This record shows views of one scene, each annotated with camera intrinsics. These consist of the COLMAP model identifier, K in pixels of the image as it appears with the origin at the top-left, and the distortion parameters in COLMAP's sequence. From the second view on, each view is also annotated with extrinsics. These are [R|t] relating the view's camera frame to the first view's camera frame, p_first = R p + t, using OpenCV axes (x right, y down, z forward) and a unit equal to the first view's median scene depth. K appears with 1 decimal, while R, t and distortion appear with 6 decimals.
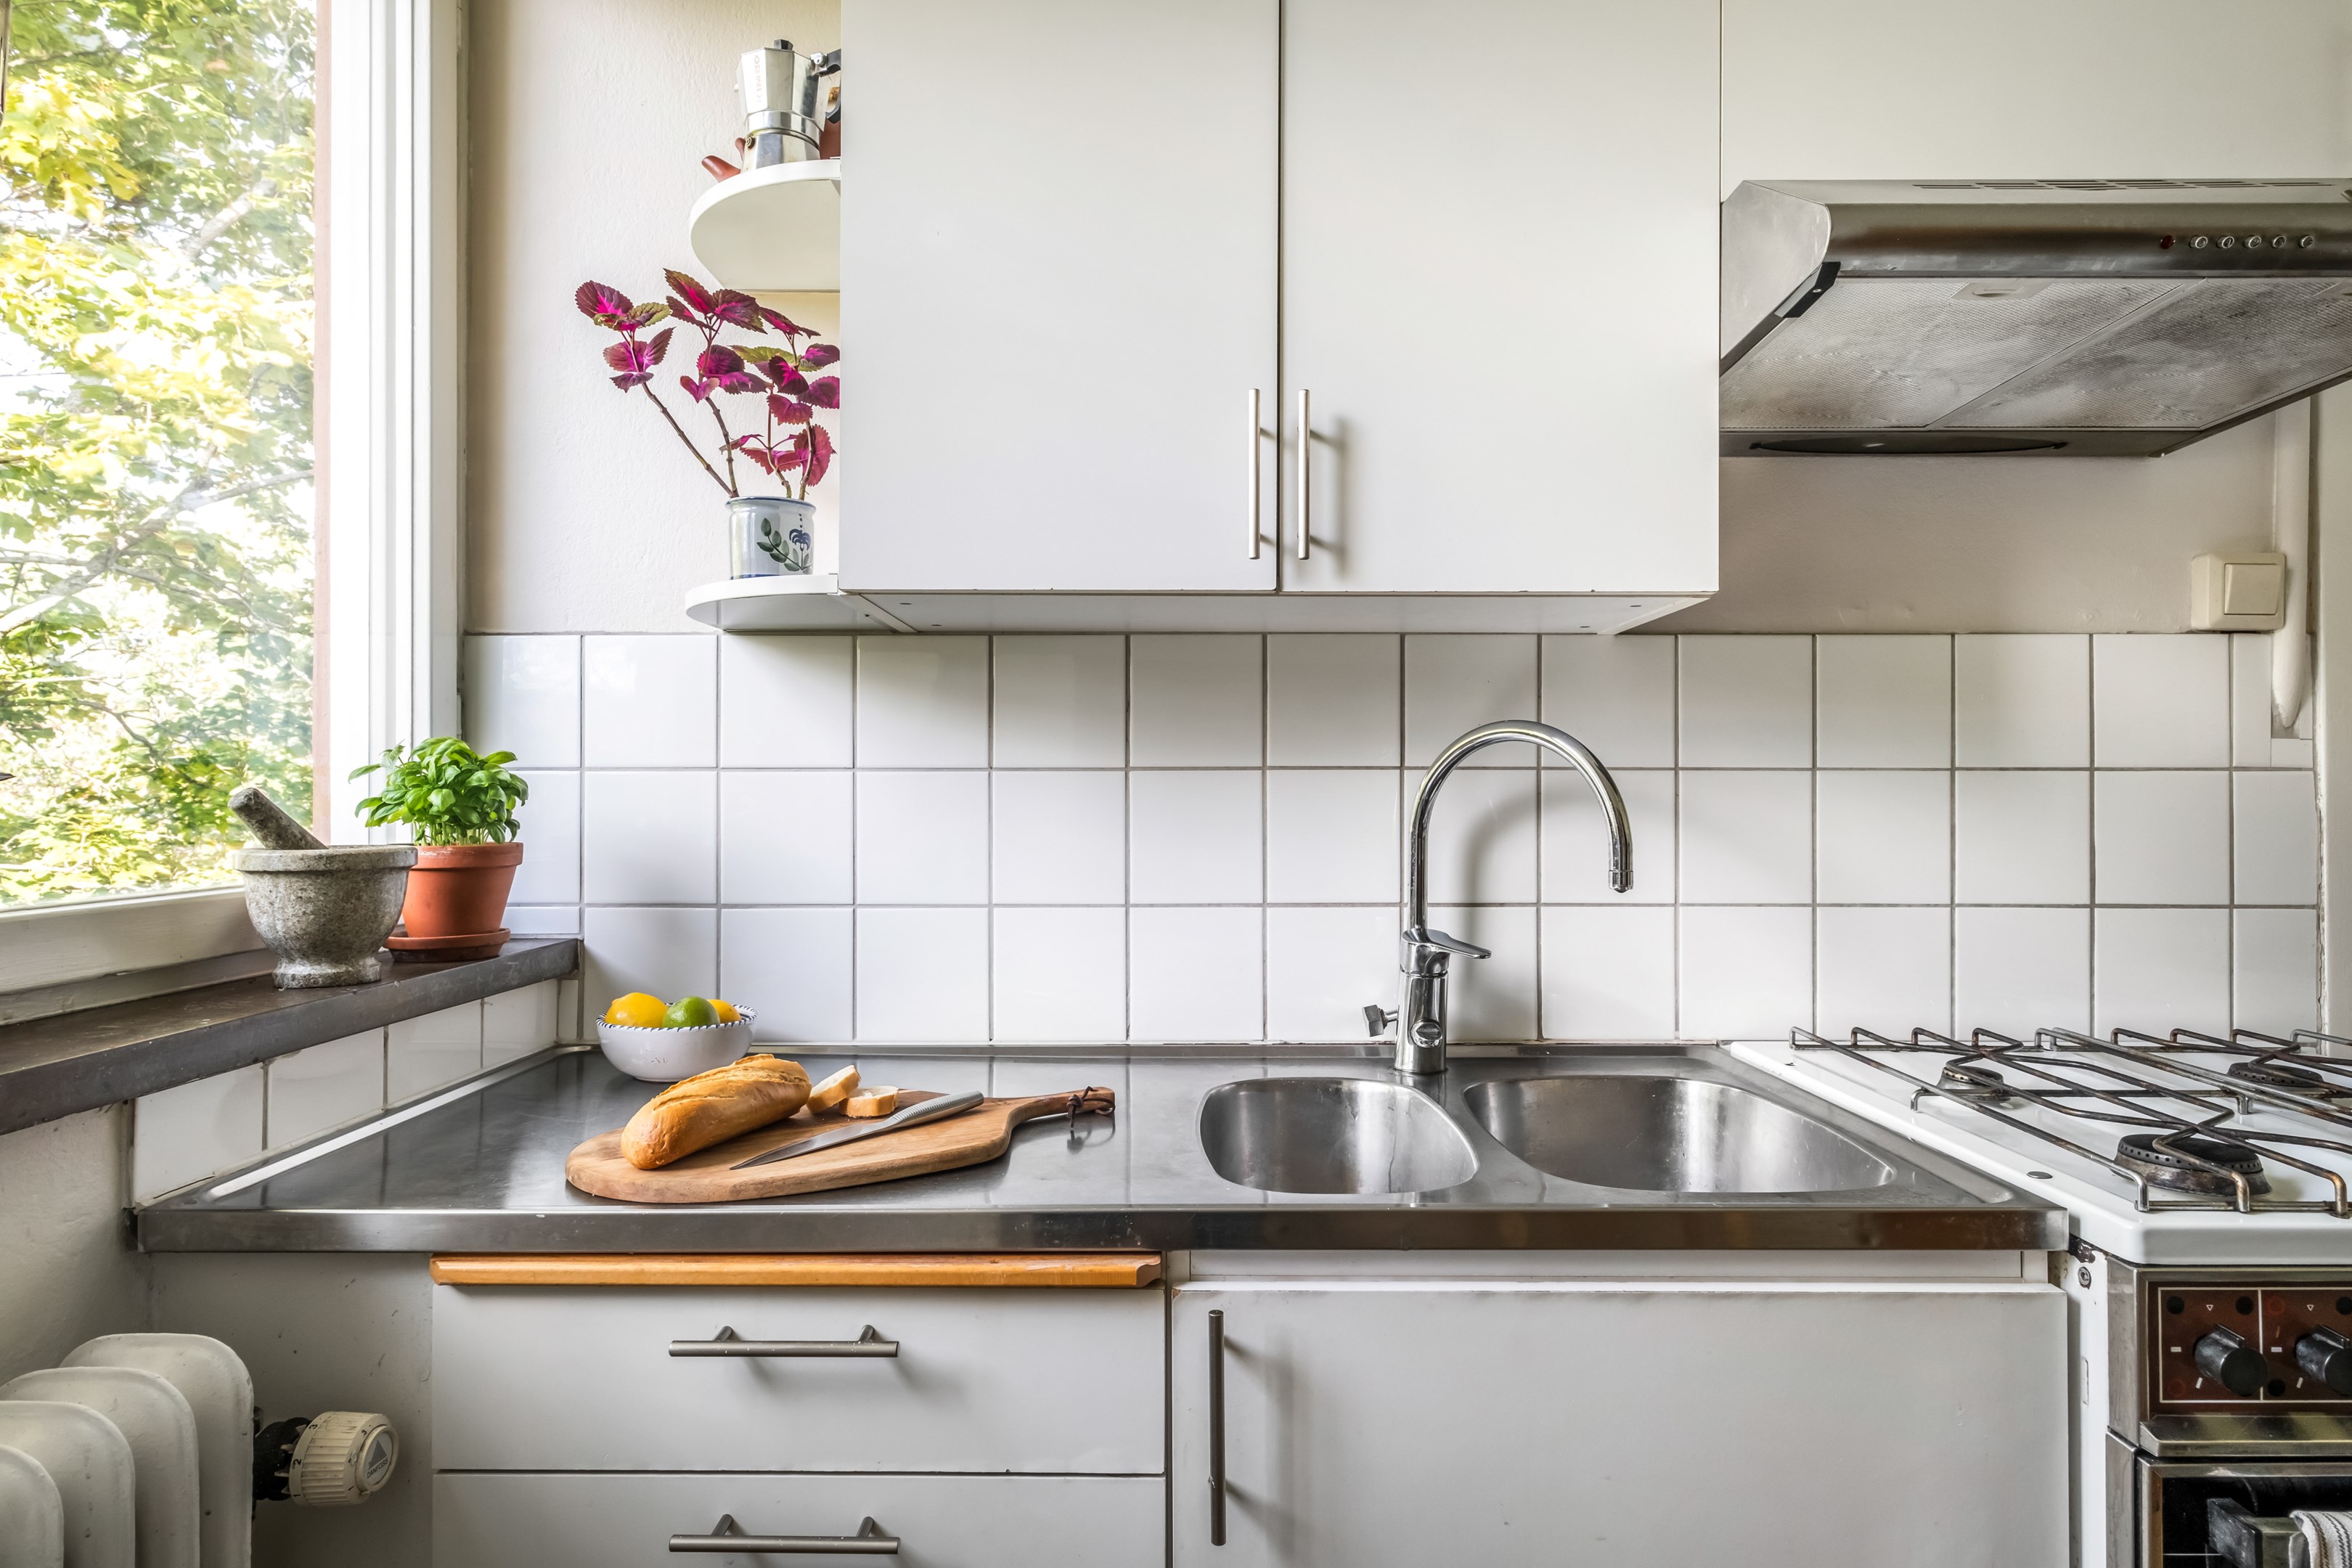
lens RADIAL K [[1358.5, 0, 1238.6], [0, 1358.5, 776.5], [0, 0, 1]] dist [0.004523, -0.000762]
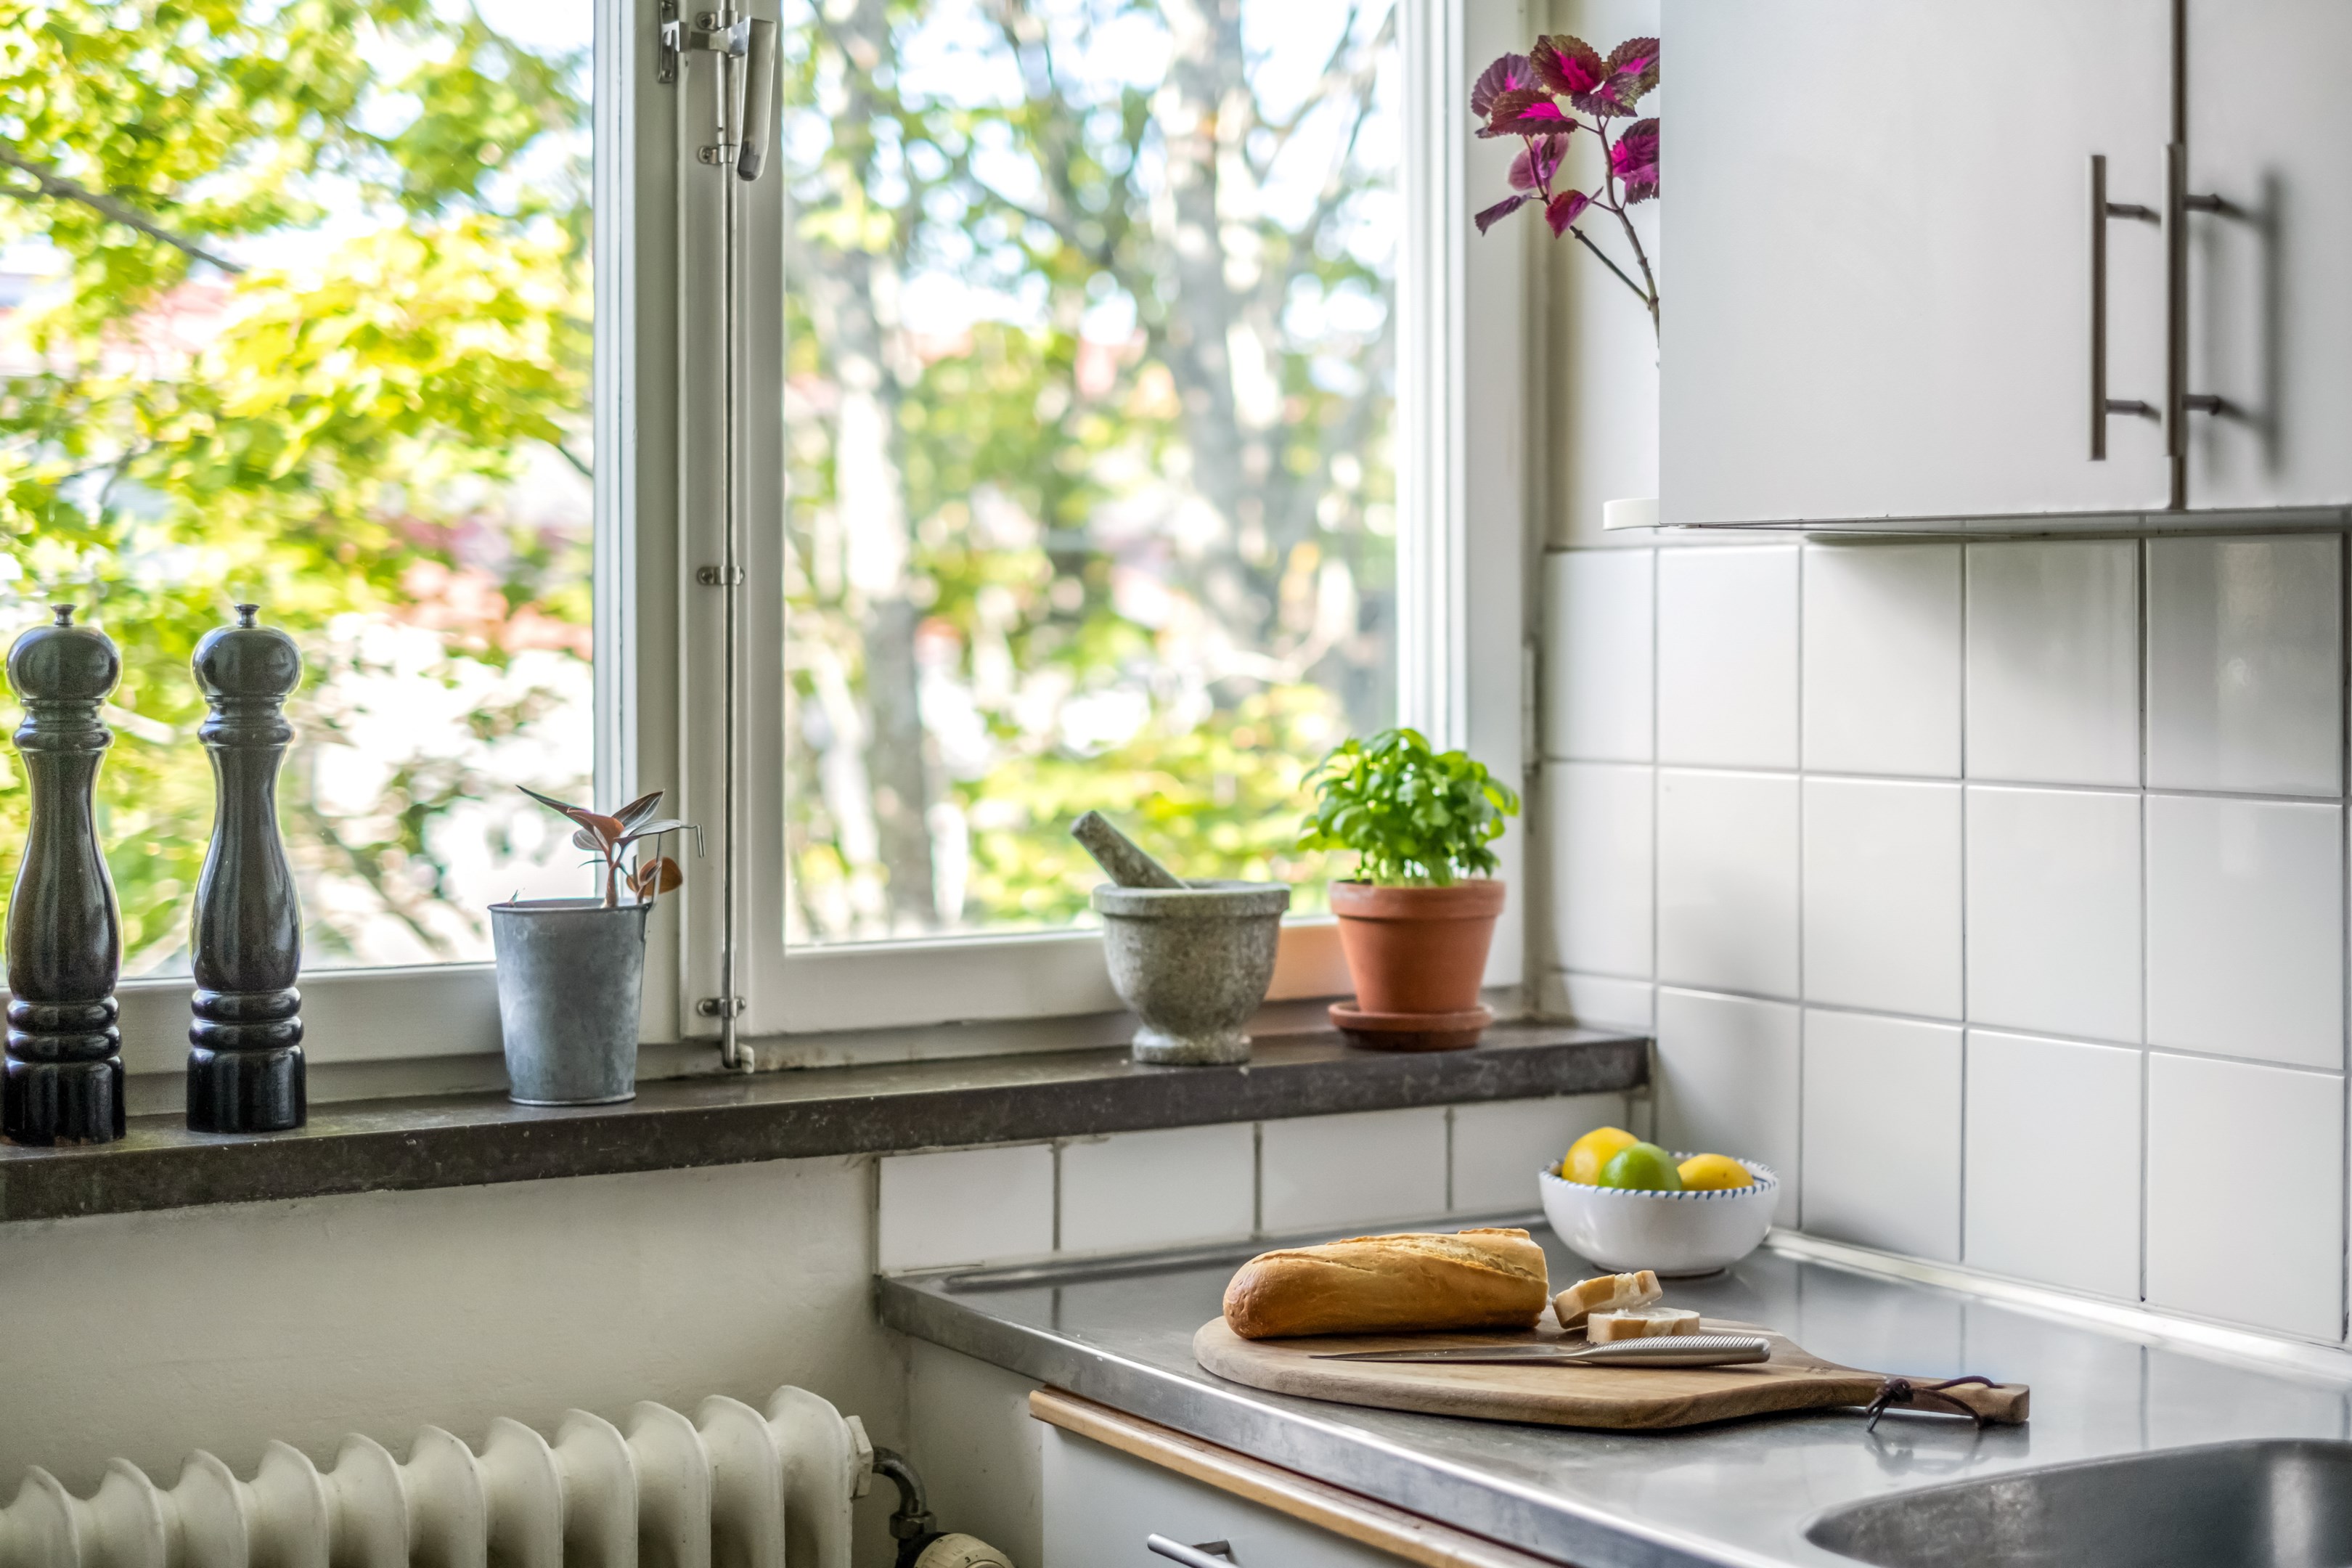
lens RADIAL K [[3637.0, 0, 1176.0], [0, 3637.0, 784.0], [0, 0, 1]] dist [-0.205644, -0.029774]
pose [[0.514428, 0.039173, -0.856639, 1.110799], [0.009326, 0.998641, 0.051267, -0.112398], [0.857483, -0.034362, 0.513363, -0.058032]]
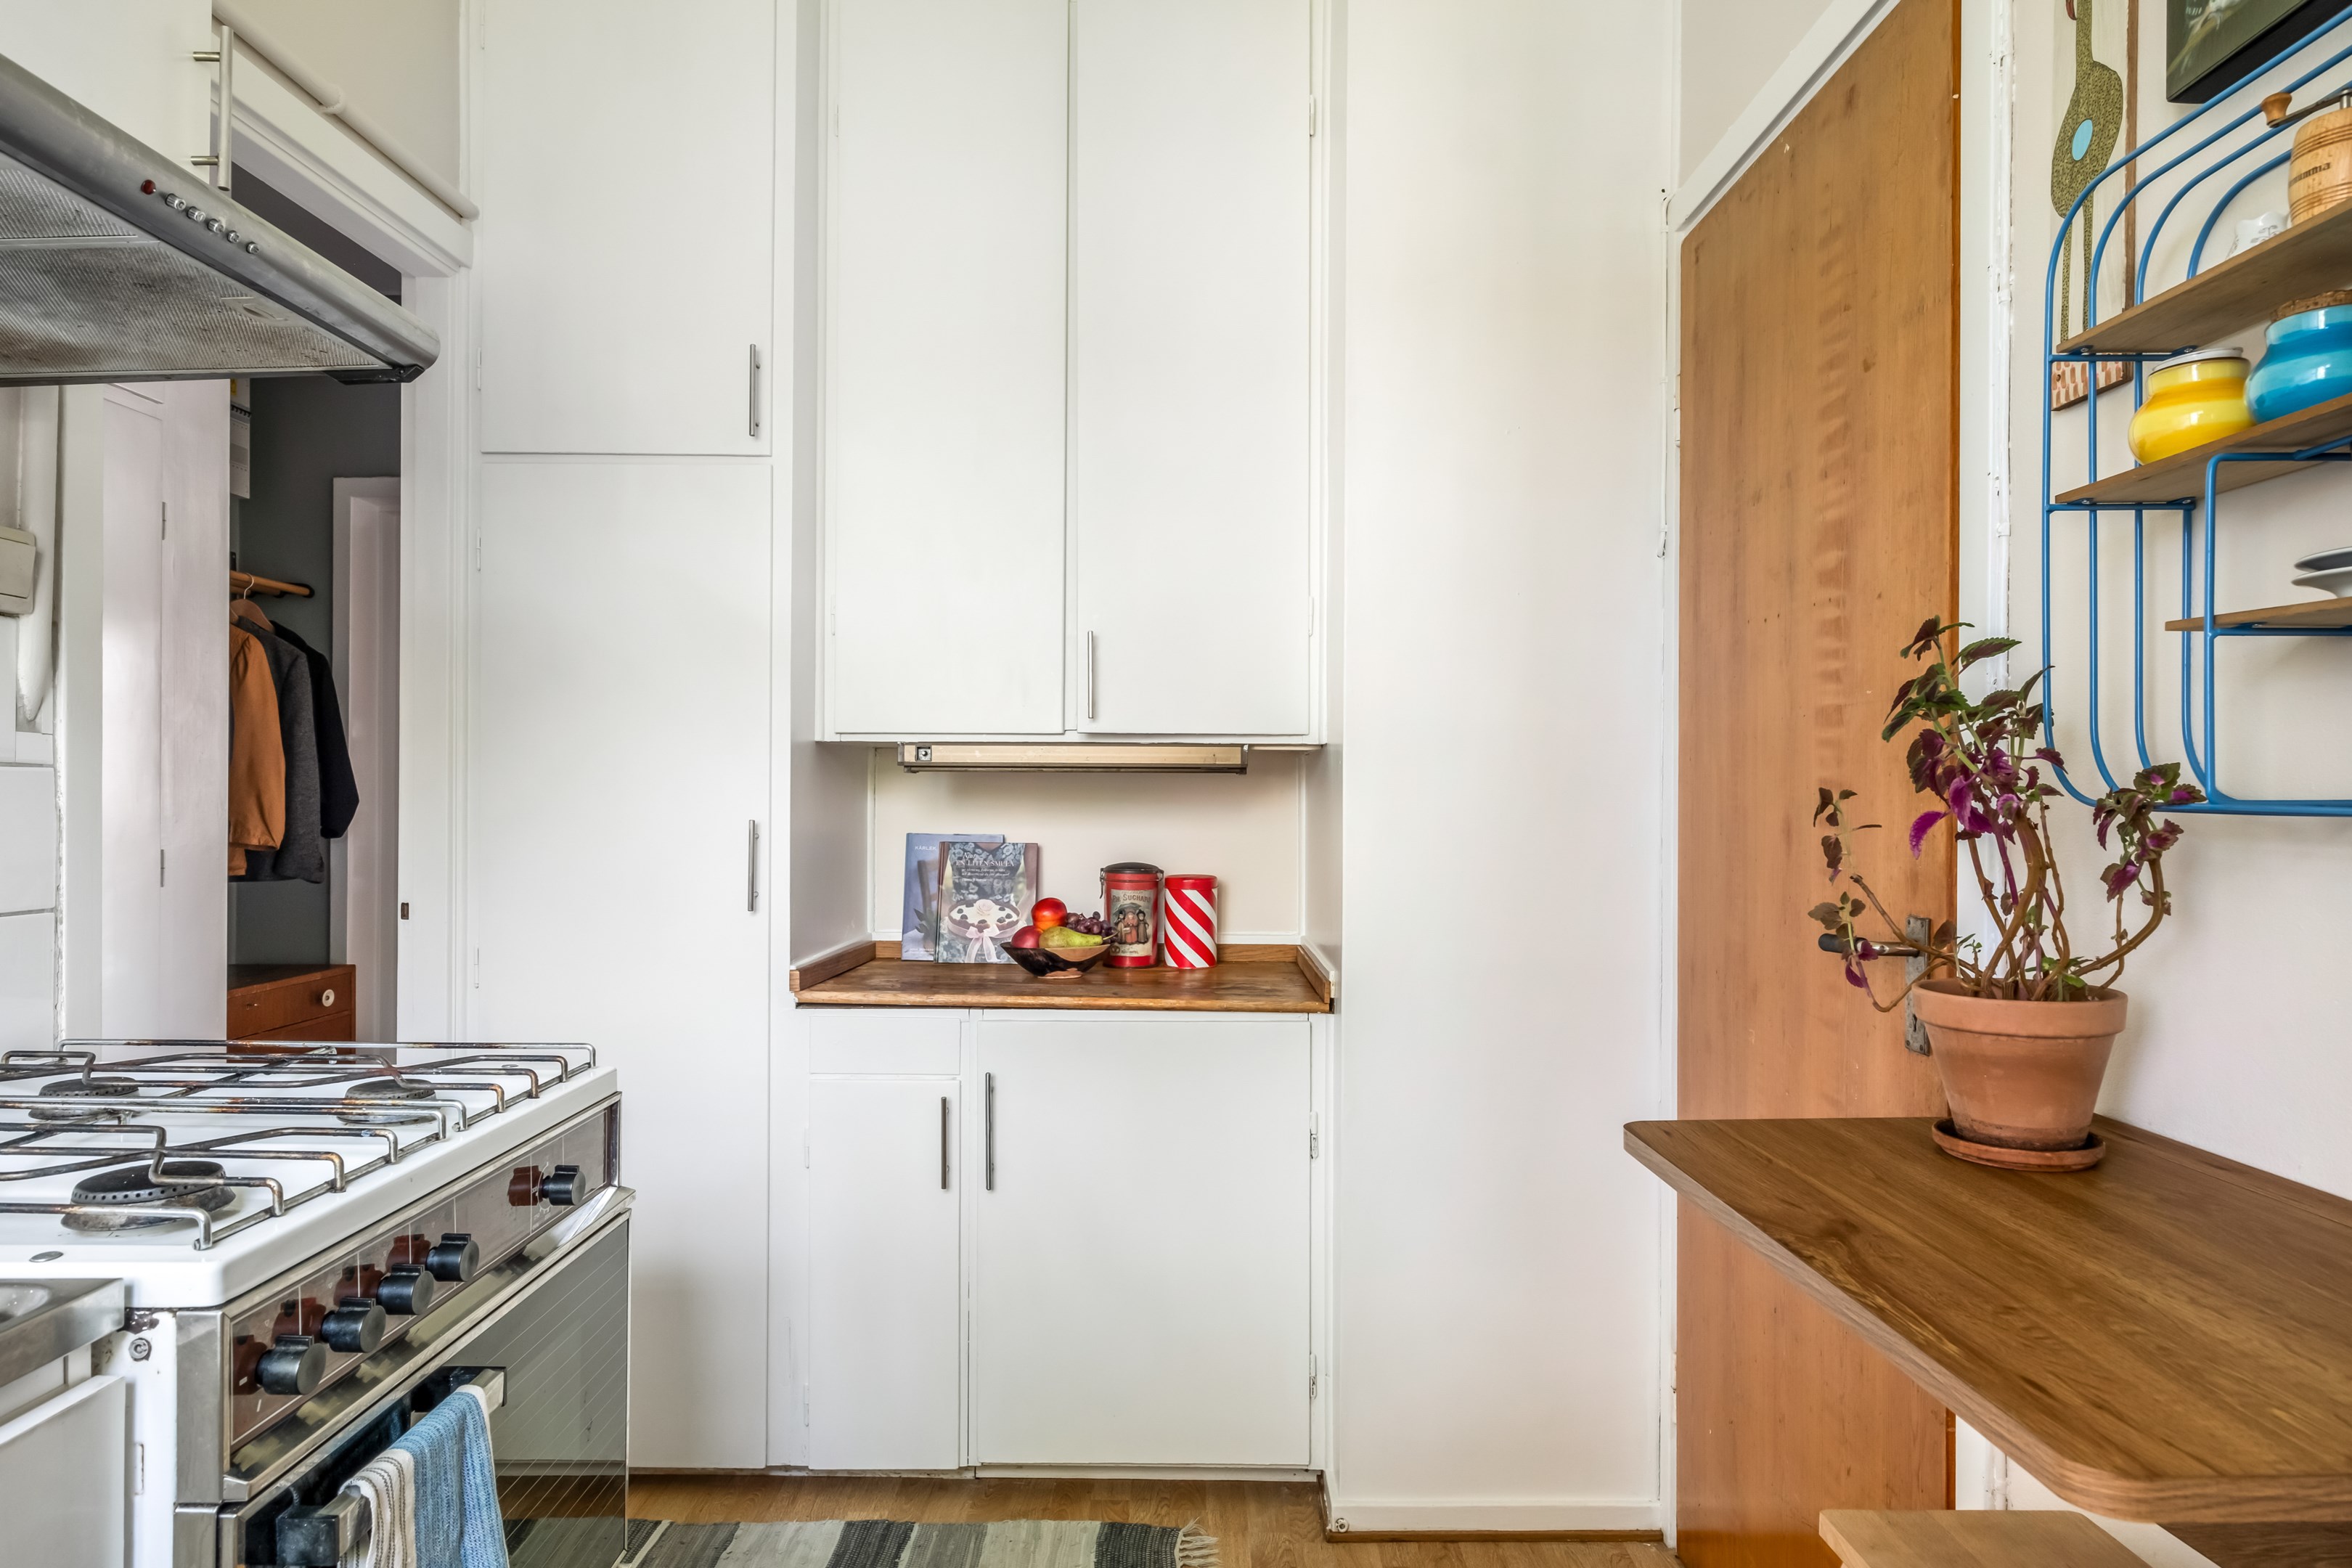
lens RADIAL K [[1337.7, 0, 1176.0], [0, 1337.7, 784.0], [0, 0, 1]] dist [-0.000246, -0.000498]
pose [[0.022222, 0.008524, 0.999717, -0.168093], [-0.017292, 0.999817, -0.008141, 0.001878], [-0.999604, -0.017106, 0.022365, 0.248704]]
